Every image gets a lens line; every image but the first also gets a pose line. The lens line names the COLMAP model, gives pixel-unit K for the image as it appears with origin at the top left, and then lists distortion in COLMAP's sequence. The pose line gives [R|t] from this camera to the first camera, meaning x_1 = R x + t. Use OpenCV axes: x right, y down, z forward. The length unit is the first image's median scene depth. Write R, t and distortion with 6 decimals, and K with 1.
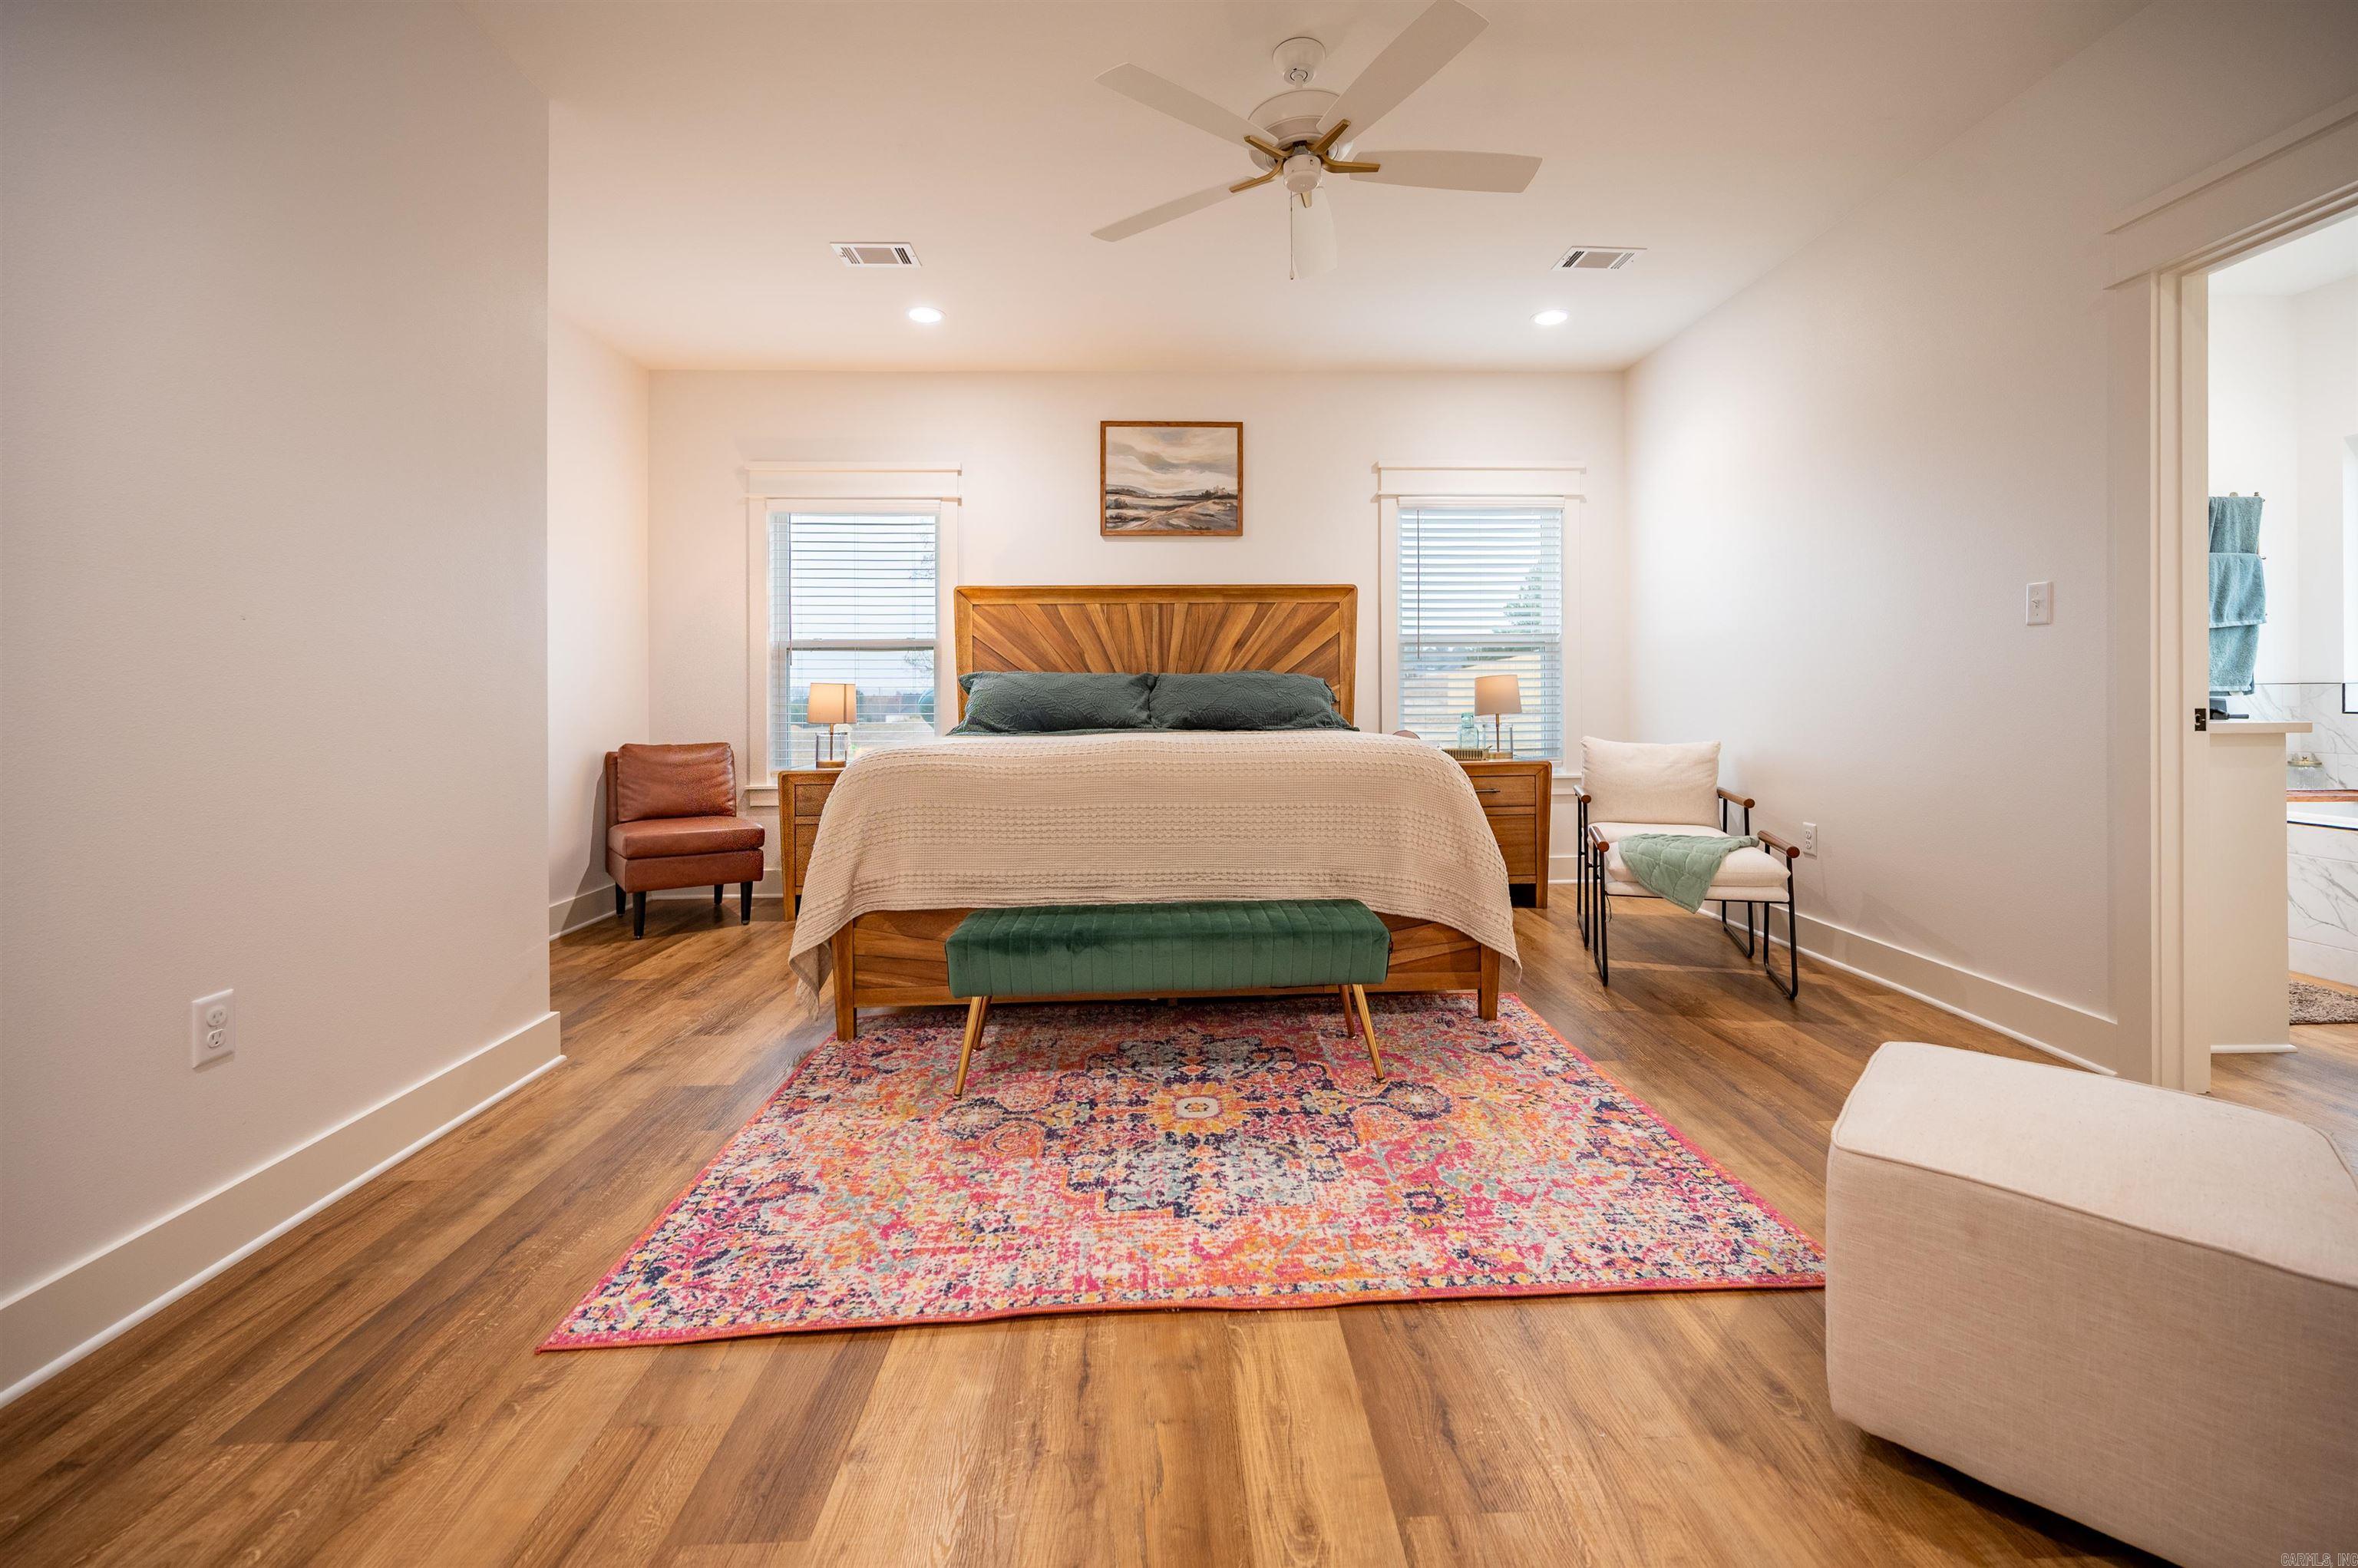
lens RADIAL K [[968.2, 0, 1189.5], [0, 968.2, 670.8], [0, 0, 1]] dist [0.001694, -0.000049]
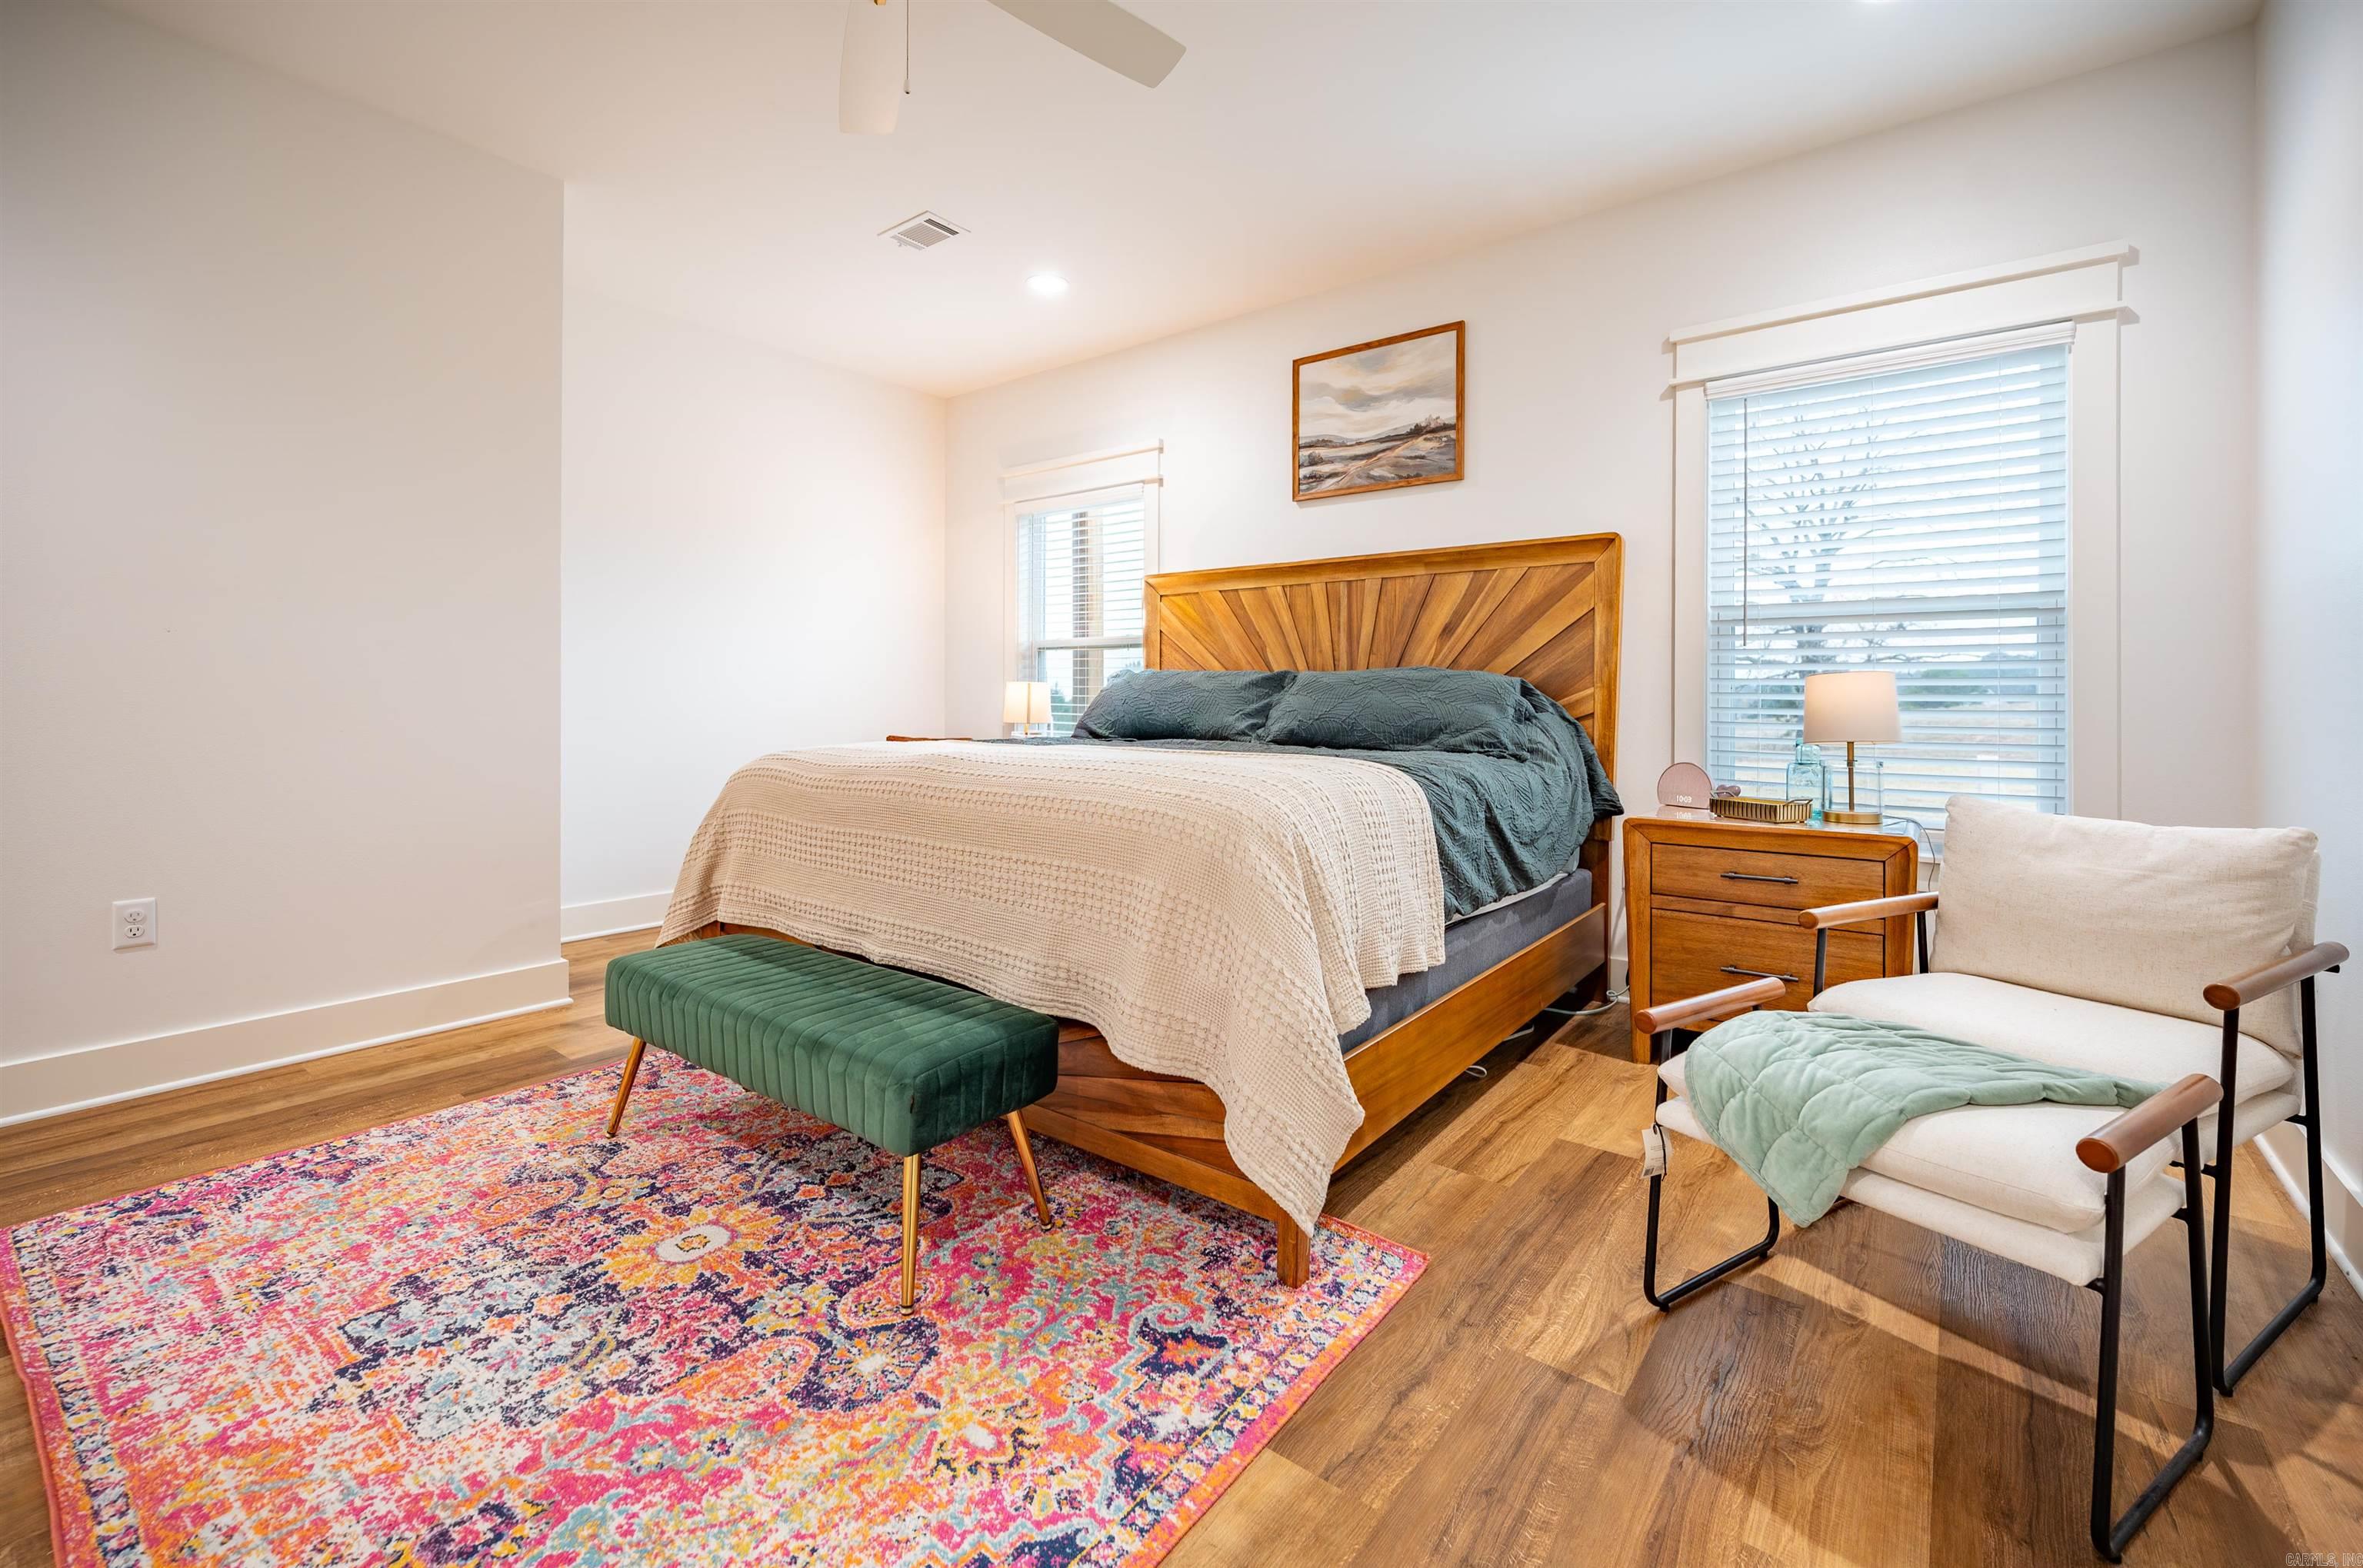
lens RADIAL K [[984.6, 0, 1175.5], [0, 984.6, 675.9], [0, 0, 1]] dist [-0.001941, 0.000411]
pose [[0.761784, -0.000391, -0.647831, 0.686167], [0.004846, 0.999975, 0.005096, 0.003666], [0.647813, -0.007022, 0.761767, 0.570218]]
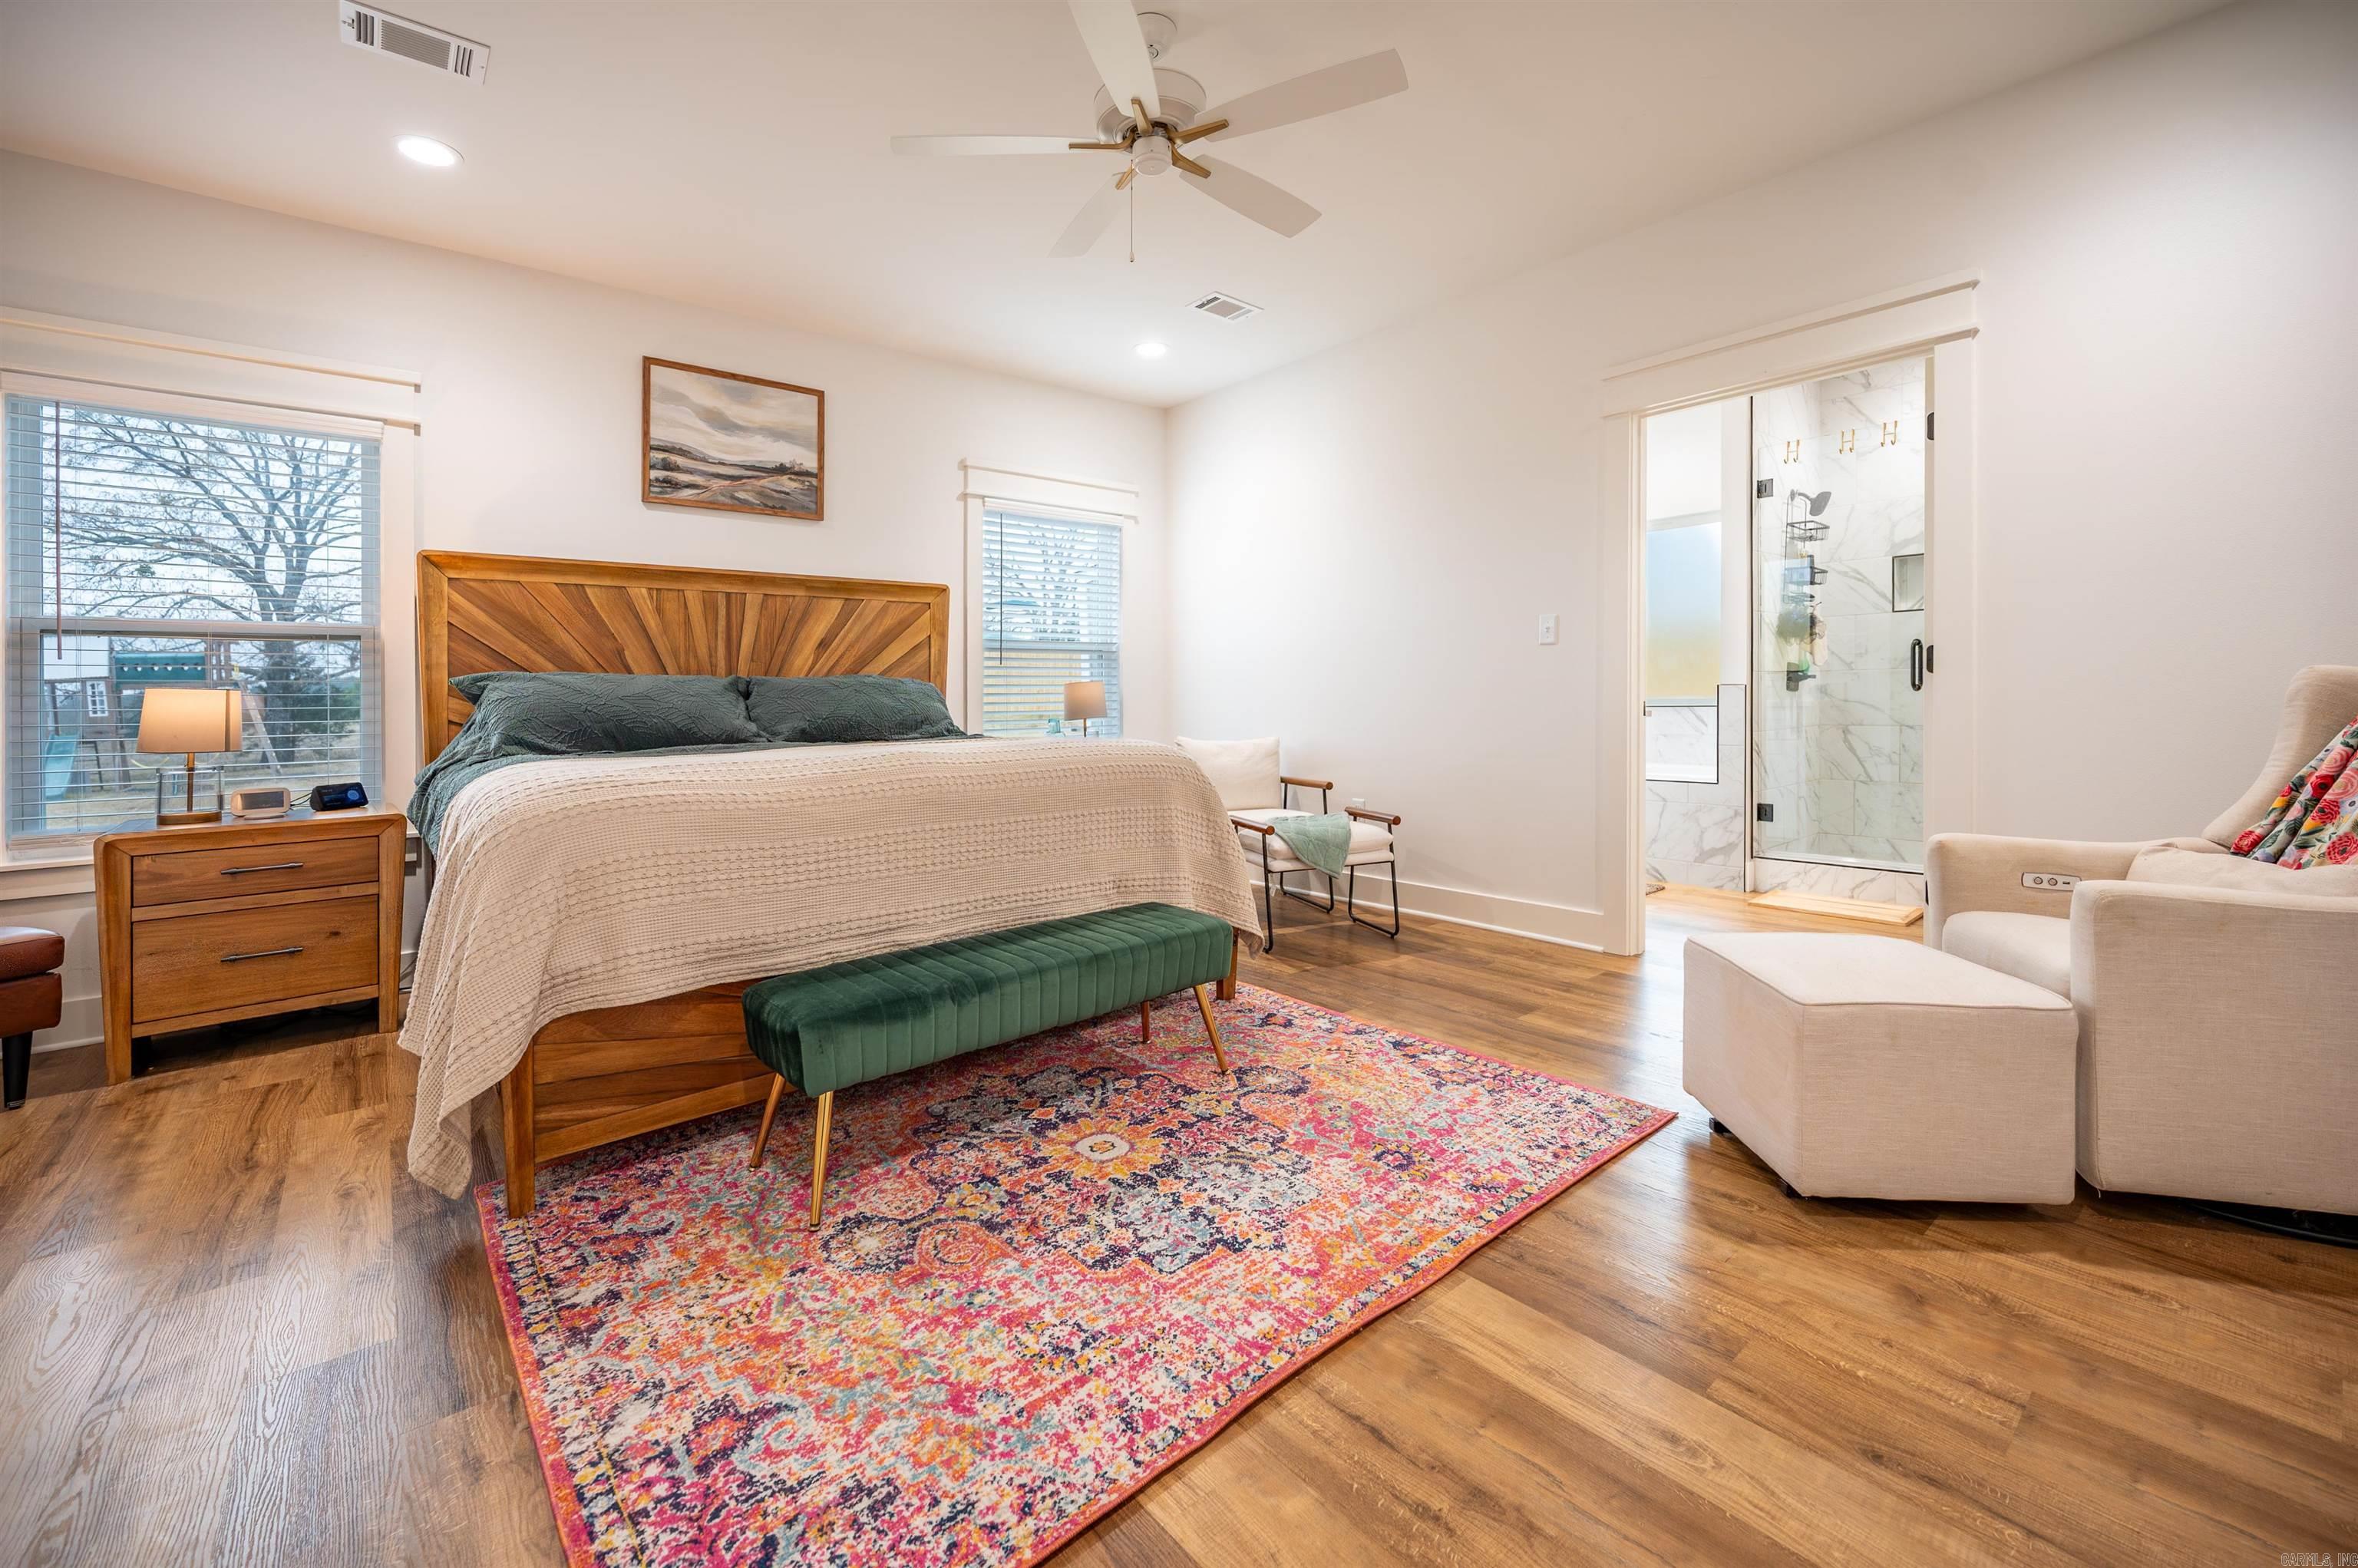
lens RADIAL K [[970.4, 0, 1176.4], [0, 970.4, 684.2], [0, 0, 1]] dist [0.000176, -0.000233]
pose [[0.791654, 0.003356, 0.610961, -0.428276], [-0.004426, 0.999990, 0.000242, 0.012899], [-0.610954, -0.002895, 0.791661, 0.203708]]
